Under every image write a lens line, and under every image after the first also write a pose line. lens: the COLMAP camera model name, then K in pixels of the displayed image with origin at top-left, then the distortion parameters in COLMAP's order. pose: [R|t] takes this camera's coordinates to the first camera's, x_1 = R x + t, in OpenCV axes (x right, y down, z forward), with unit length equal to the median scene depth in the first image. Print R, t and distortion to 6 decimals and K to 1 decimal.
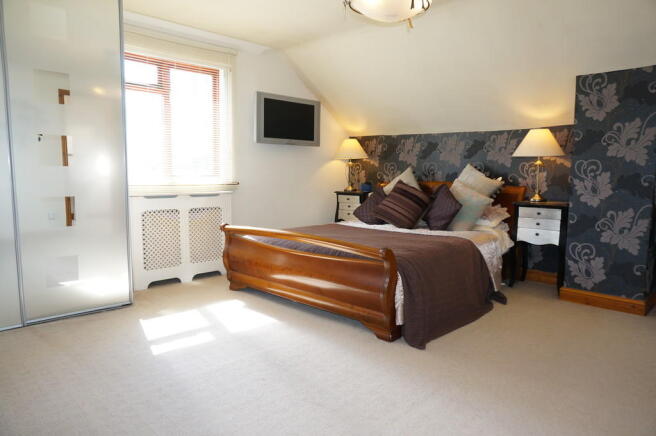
lens RADIAL K [[454.3, 0, 328.0], [0, 454.3, 218.0], [0, 0, 1]] dist [0.106466, -0.000869]
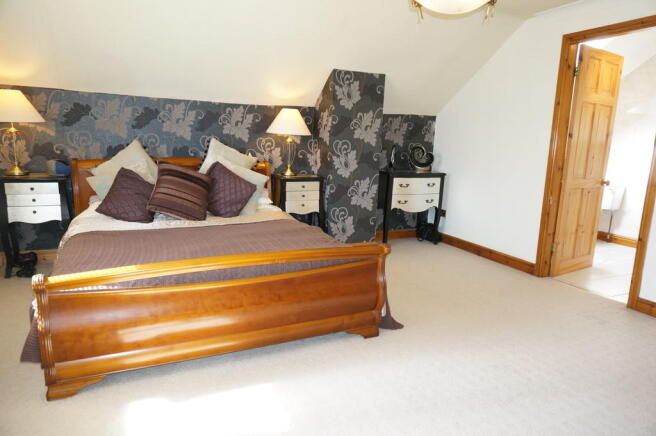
lens RADIAL K [[446.0, 0, 327.7], [0, 446.0, 230.1], [0, 0, 1]] dist [0.002648, -0.000540]
pose [[0.321612, -0.176728, 0.930233, -0.519578], [0.077639, 0.984041, 0.160109, -0.071202], [-0.943683, 0.020729, 0.330201, 0.570176]]
